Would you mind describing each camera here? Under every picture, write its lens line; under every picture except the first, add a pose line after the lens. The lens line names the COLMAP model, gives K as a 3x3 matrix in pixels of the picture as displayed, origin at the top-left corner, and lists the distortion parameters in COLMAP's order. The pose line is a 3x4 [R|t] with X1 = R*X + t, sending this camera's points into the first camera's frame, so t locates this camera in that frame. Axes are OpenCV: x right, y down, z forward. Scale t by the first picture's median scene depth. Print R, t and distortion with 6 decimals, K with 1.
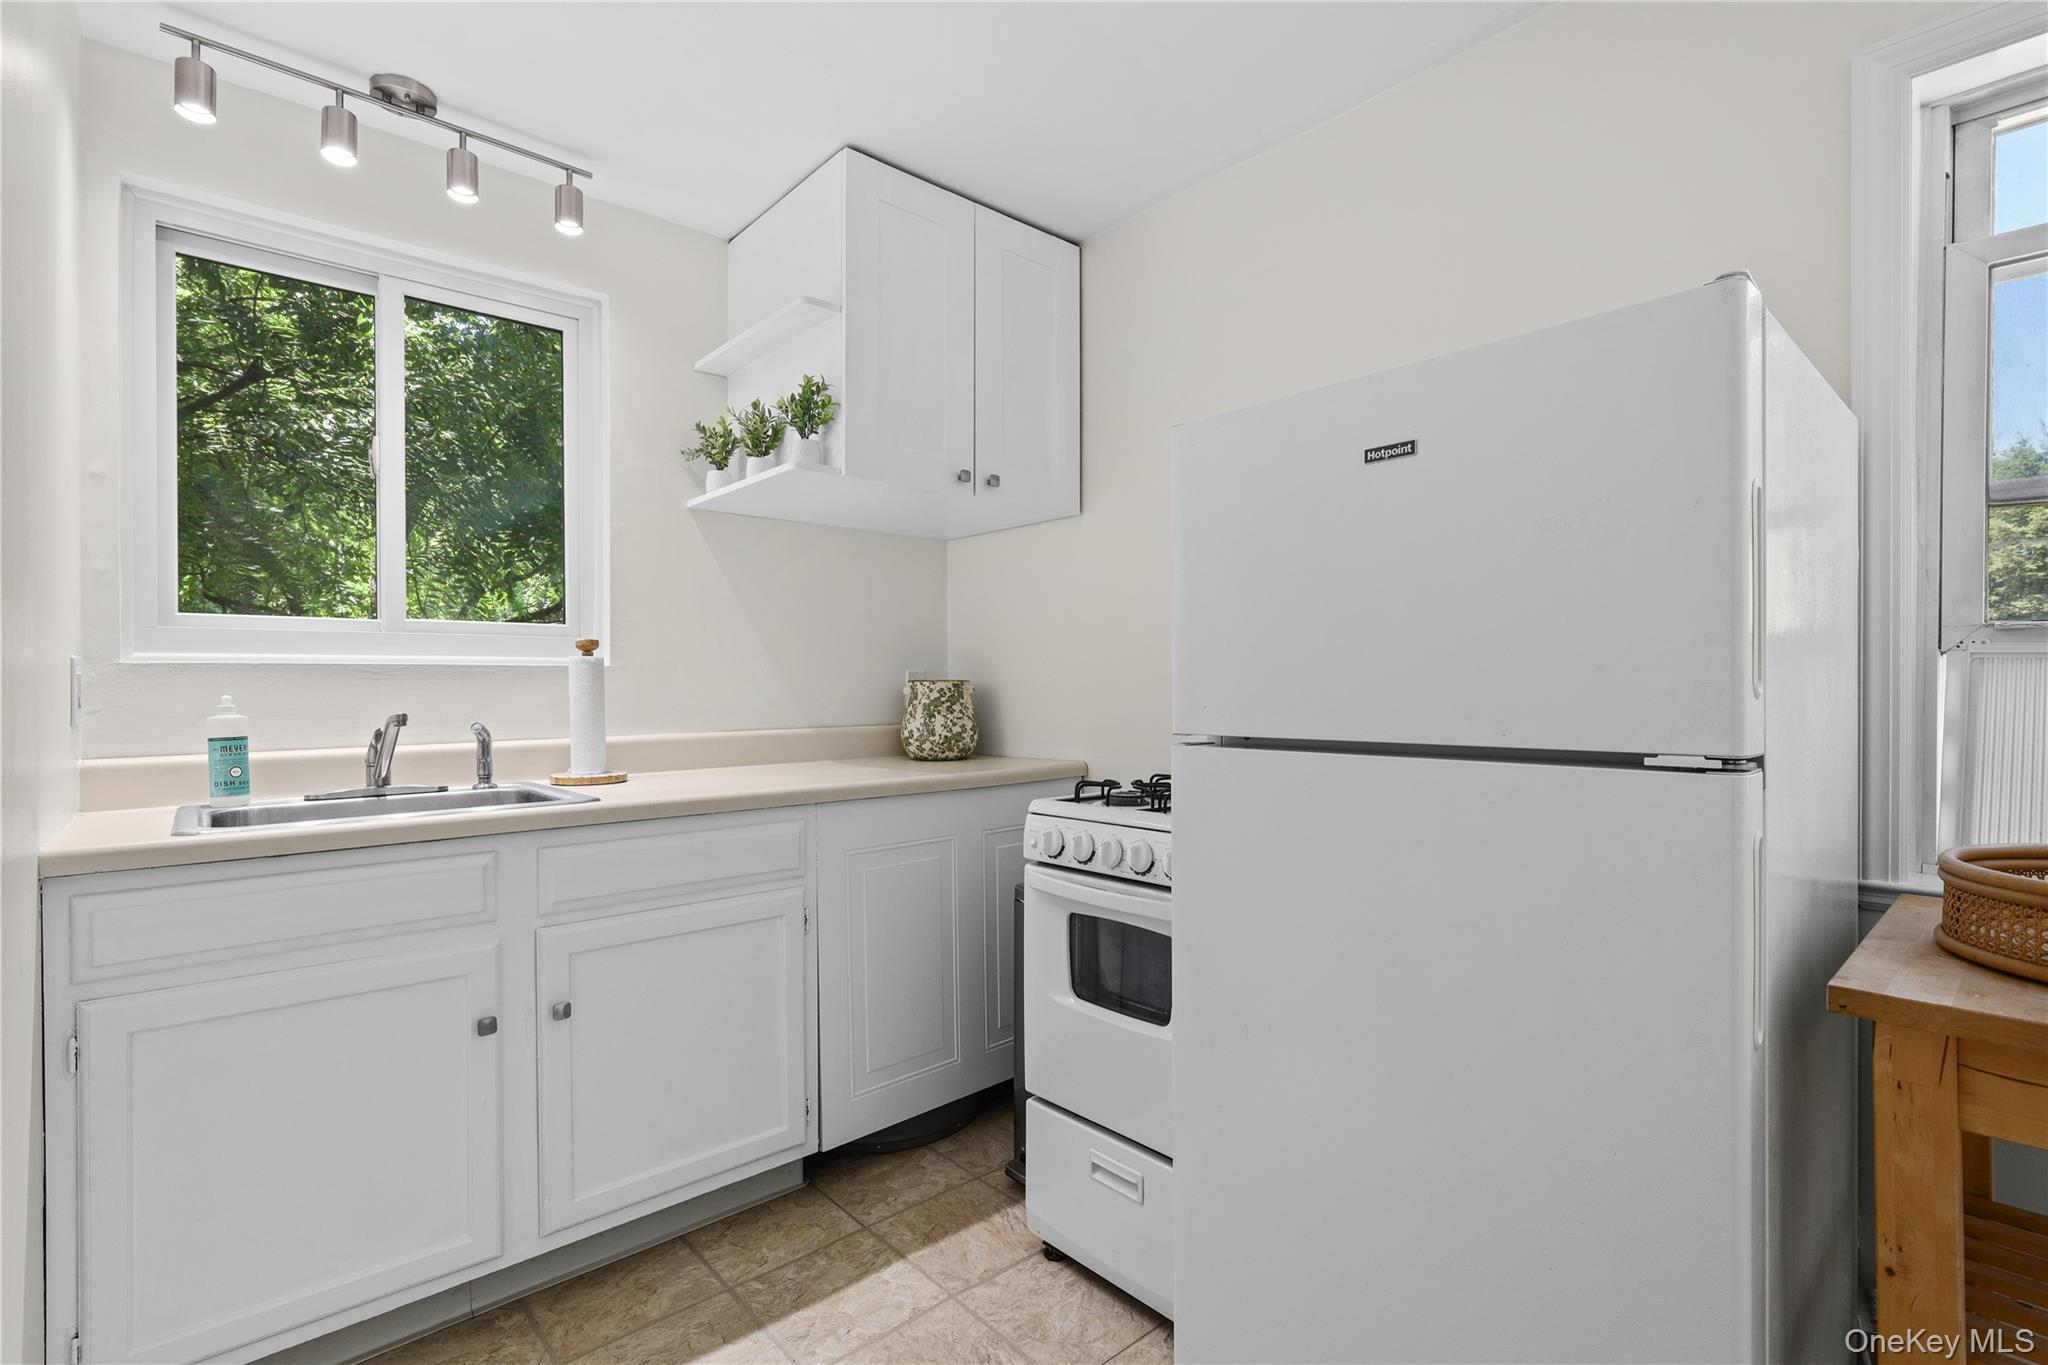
lens RADIAL K [[945.2, 0, 1008.9], [0, 945.2, 695.8], [0, 0, 1]] dist [0.001690, -0.000045]
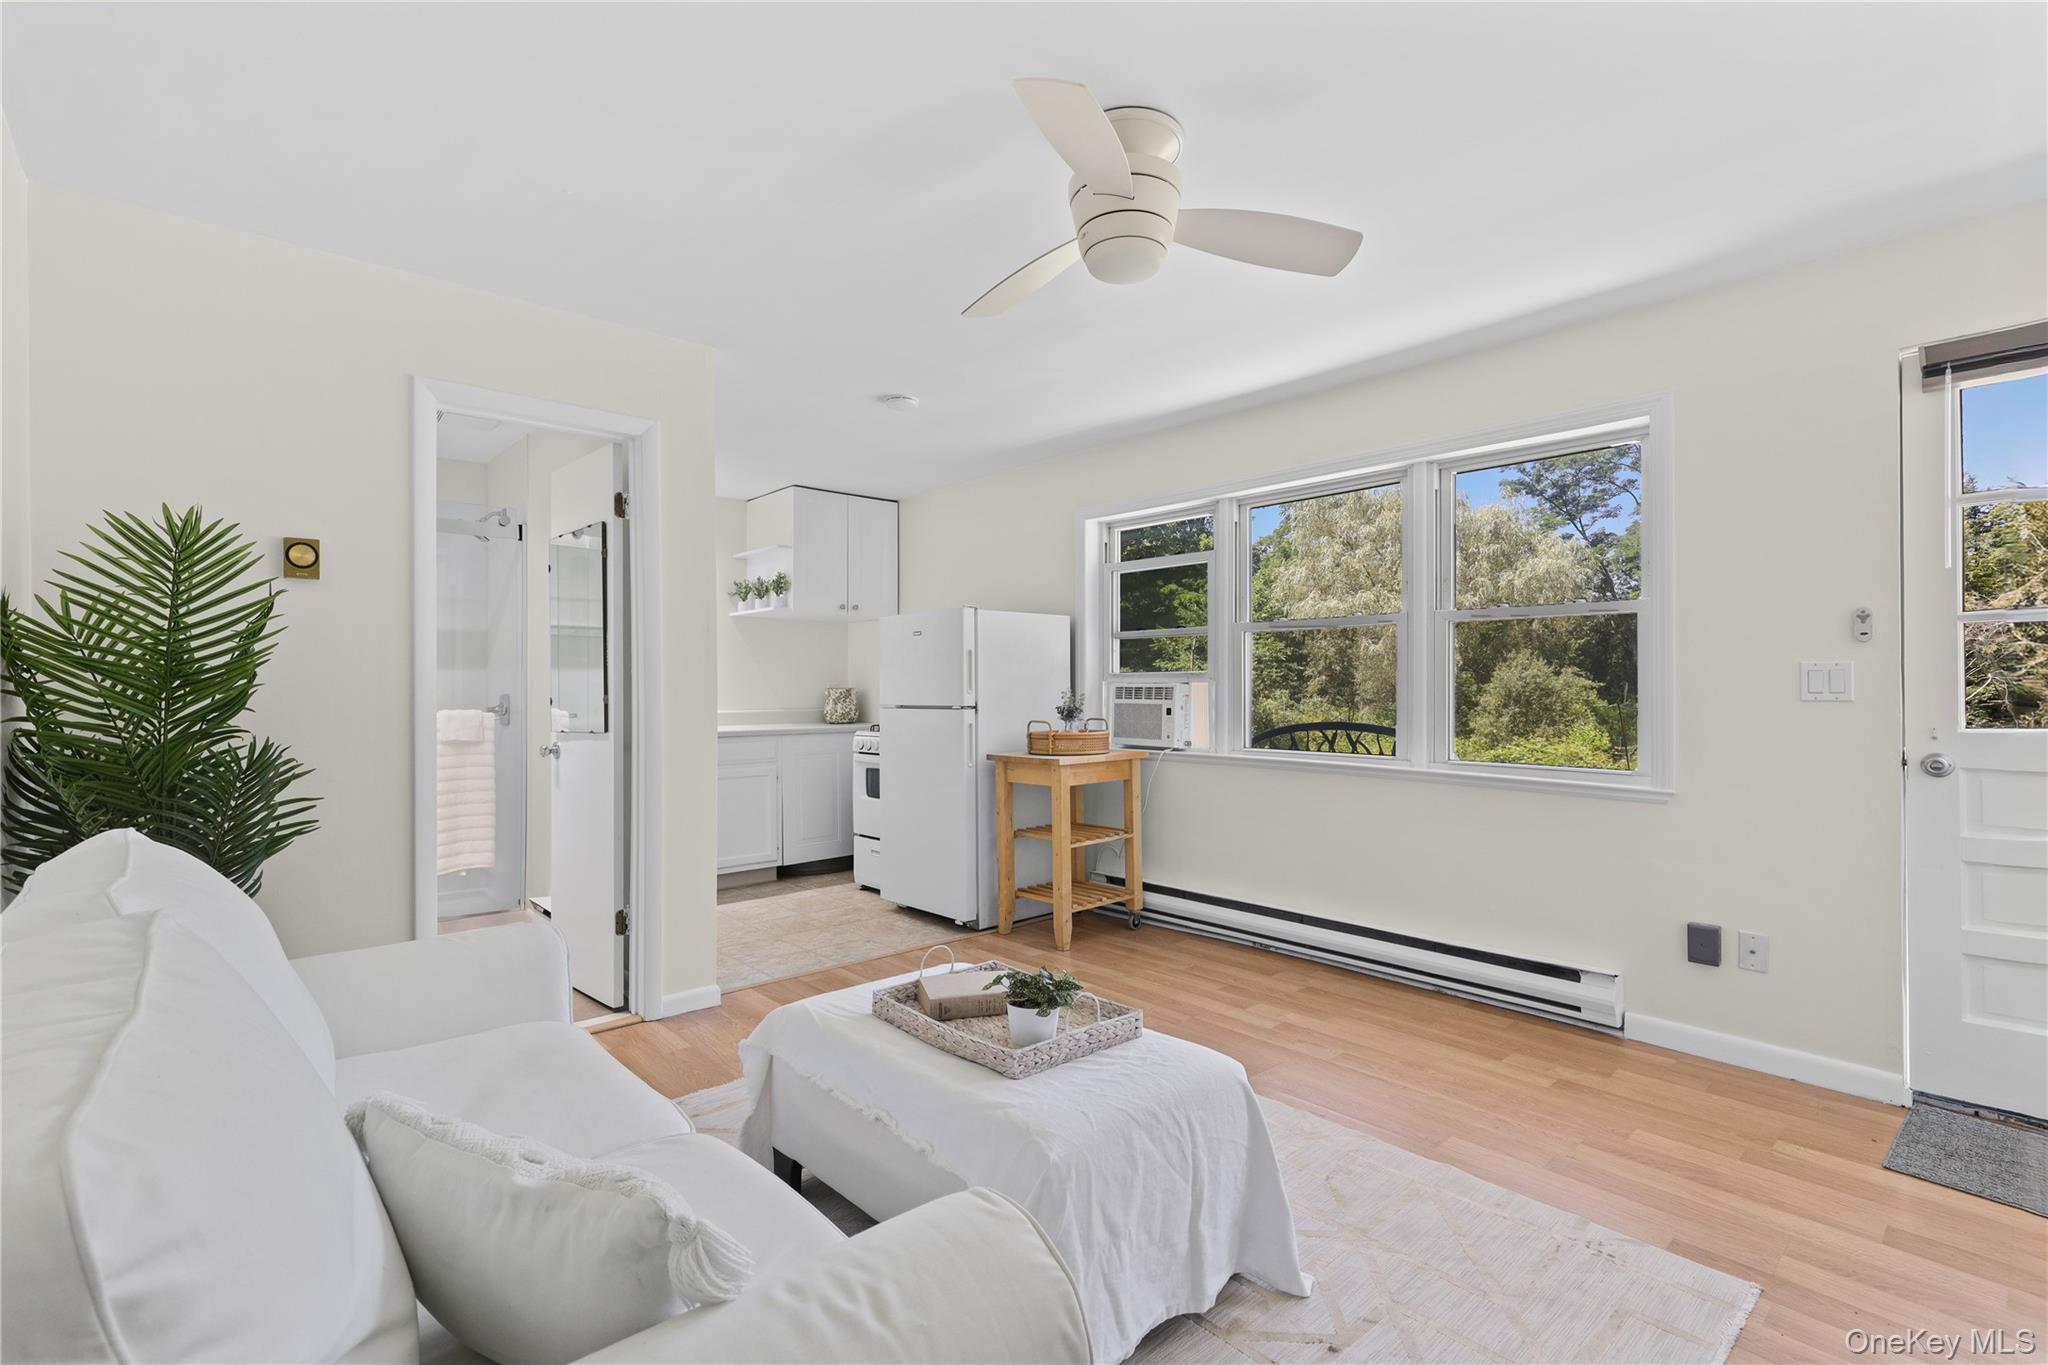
lens RADIAL K [[938.4, 0, 1018.7], [0, 938.4, 694.5], [0, 0, 1]] dist [0.007928, -0.000397]
pose [[0.999970, -0.000368, 0.007765, 0.420057], [0.000395, 0.999994, -0.003429, 0.007719], [-0.007764, 0.003432, 0.999964, -1.562392]]
